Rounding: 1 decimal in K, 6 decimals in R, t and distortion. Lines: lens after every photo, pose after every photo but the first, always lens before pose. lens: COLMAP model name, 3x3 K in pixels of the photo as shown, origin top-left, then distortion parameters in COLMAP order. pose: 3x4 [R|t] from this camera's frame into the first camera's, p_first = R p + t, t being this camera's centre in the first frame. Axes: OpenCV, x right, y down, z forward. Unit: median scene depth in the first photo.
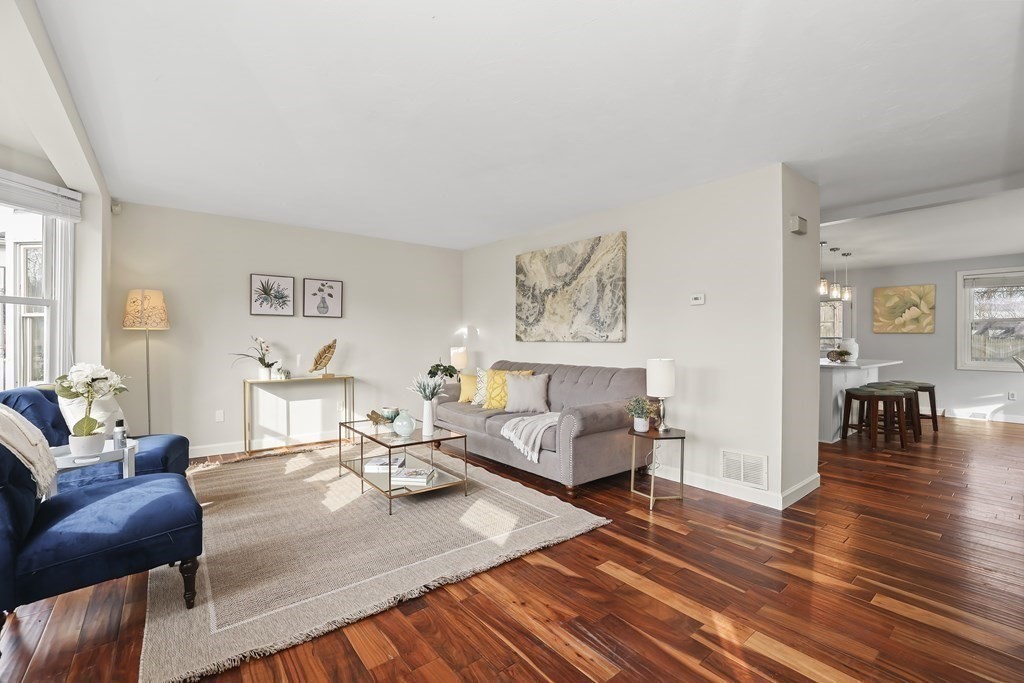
lens RADIAL K [[441.2, 0, 512.4], [0, 441.2, 338.7], [0, 0, 1]] dist [-0.043073, 0.014134]
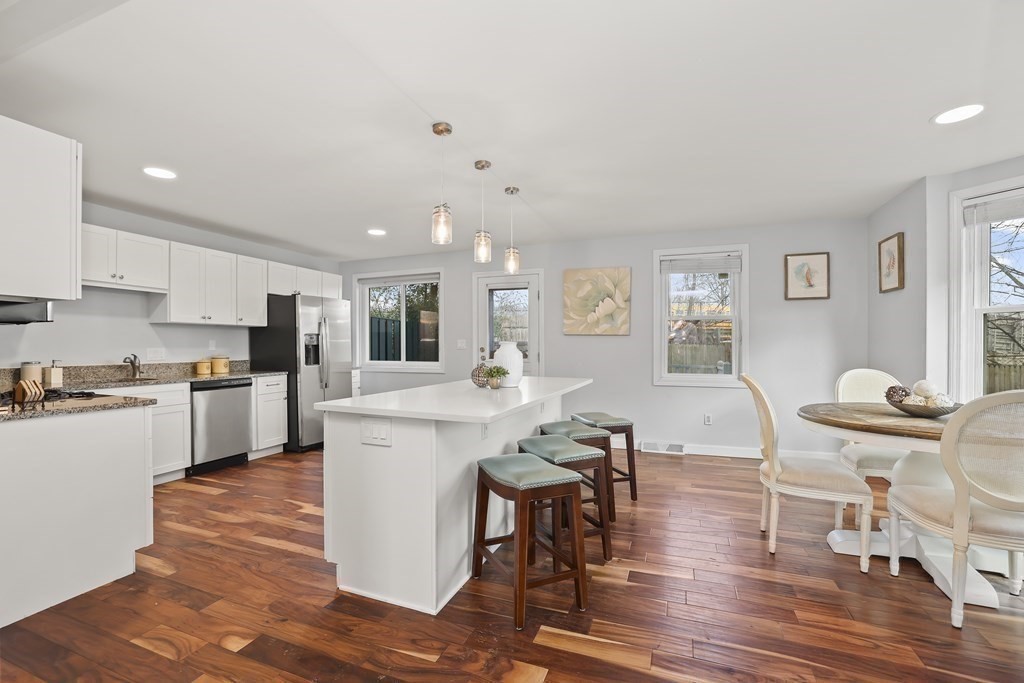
lens RADIAL K [[441.2, 0, 510.9], [0, 441.2, 347.5], [0, 0, 1]] dist [-0.043073, 0.014134]
pose [[0.866270, -0.006799, 0.499530, 0.643274], [0.003319, 0.999964, 0.007853, 0.002136], [-0.499566, -0.005145, 0.866261, 0.669324]]
